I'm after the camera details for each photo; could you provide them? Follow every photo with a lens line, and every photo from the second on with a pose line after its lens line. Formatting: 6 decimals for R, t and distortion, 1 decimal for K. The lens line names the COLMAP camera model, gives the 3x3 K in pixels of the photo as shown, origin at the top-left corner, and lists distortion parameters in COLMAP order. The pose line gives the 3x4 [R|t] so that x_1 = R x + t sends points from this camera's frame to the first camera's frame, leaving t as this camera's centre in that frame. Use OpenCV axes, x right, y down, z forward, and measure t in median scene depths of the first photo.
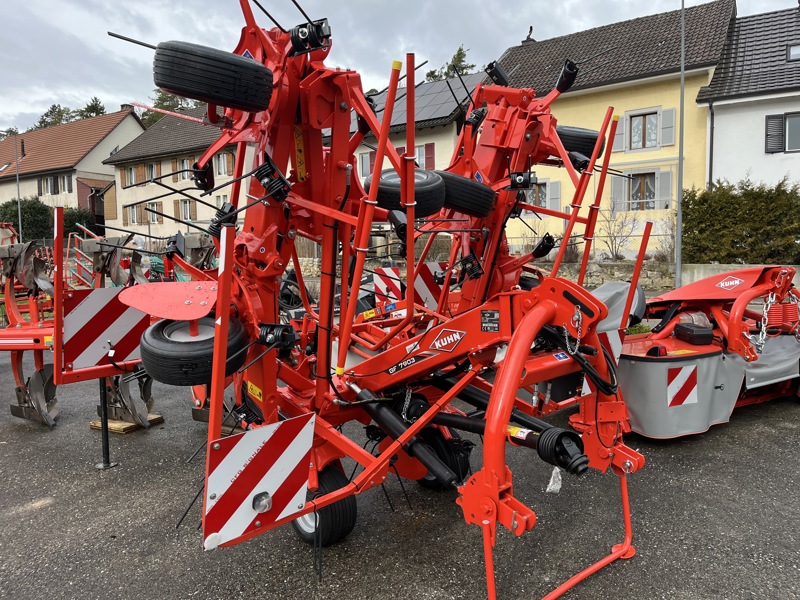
lens RADIAL K [[617.6, 0, 400.3], [0, 617.6, 310.5], [0, 0, 1]] dist [0.078133, -0.109811]
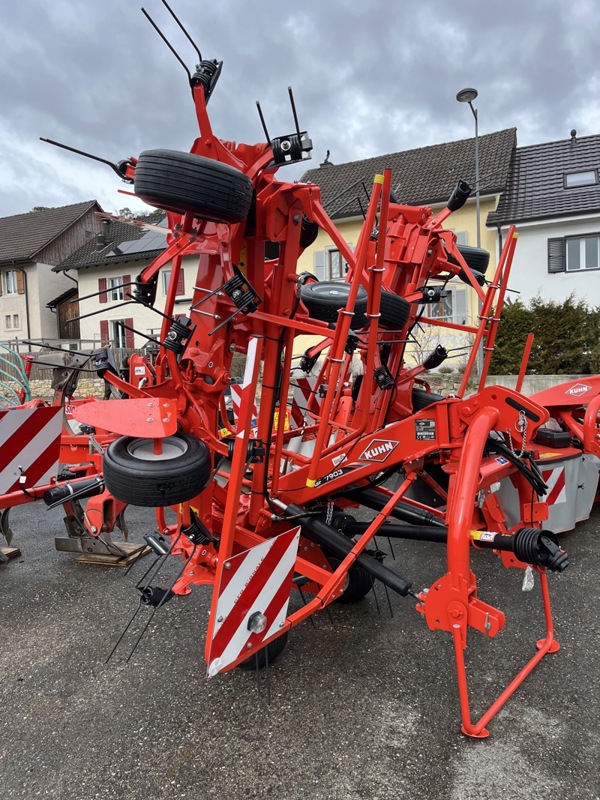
lens RADIAL K [[617.6, 0, 302.8], [0, 617.6, 408.6], [0, 0, 1]] dist [0.078133, -0.109811]
pose [[0.987631, -0.030343, 0.153830, -0.184500], [0.035127, 0.998977, -0.028478, 0.003770], [-0.152808, 0.033529, 0.987687, 0.014696]]
